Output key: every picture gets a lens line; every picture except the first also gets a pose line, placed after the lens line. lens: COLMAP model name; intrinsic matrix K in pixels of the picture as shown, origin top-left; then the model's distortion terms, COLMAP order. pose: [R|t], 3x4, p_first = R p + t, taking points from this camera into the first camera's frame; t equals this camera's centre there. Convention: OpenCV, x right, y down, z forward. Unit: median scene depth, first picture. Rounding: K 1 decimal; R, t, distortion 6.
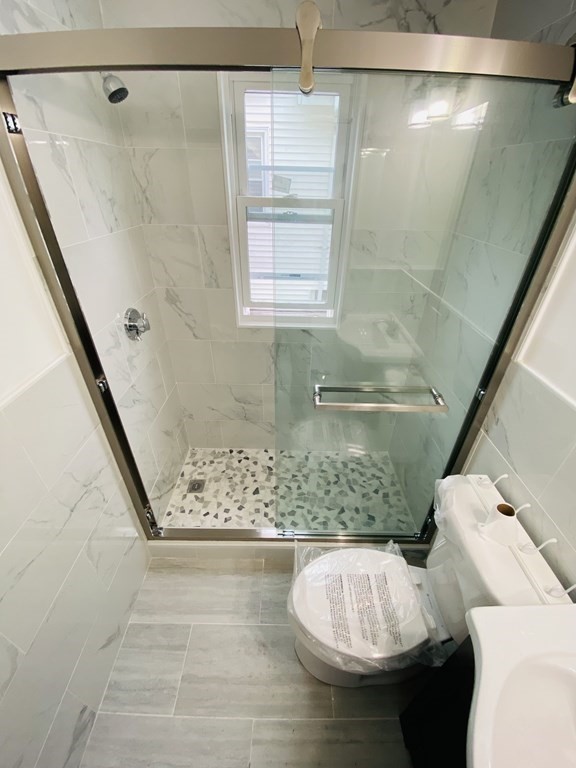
lens RADIAL K [[314.4, 0, 286.7], [0, 314.4, 380.9], [0, 0, 1]] dist [-0.002712, -0.000428]
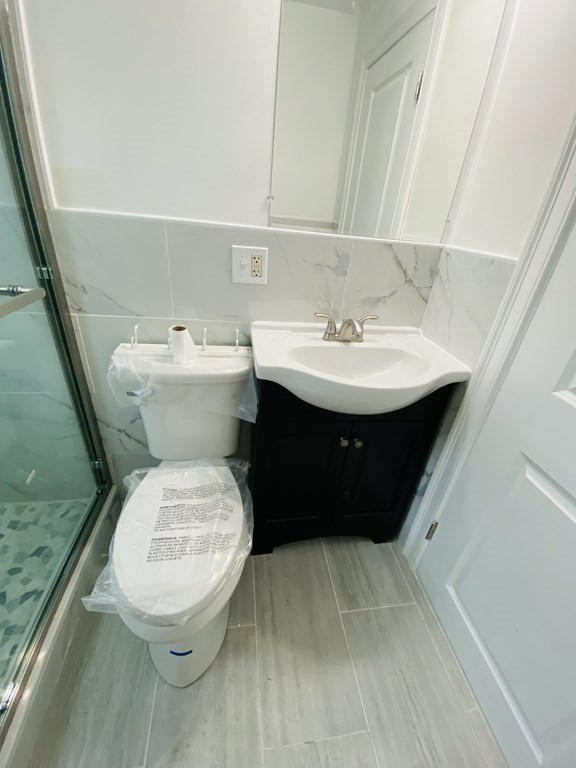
lens RADIAL K [[314.4, 0, 286.5], [0, 314.4, 382.4], [0, 0, 1]] dist [-0.002712, -0.000428]
pose [[-0.149309, -0.494927, 0.856010, -0.311107], [0.456735, 0.733303, 0.503646, 0.129593], [-0.876983, 0.466169, 0.116562, 0.479349]]
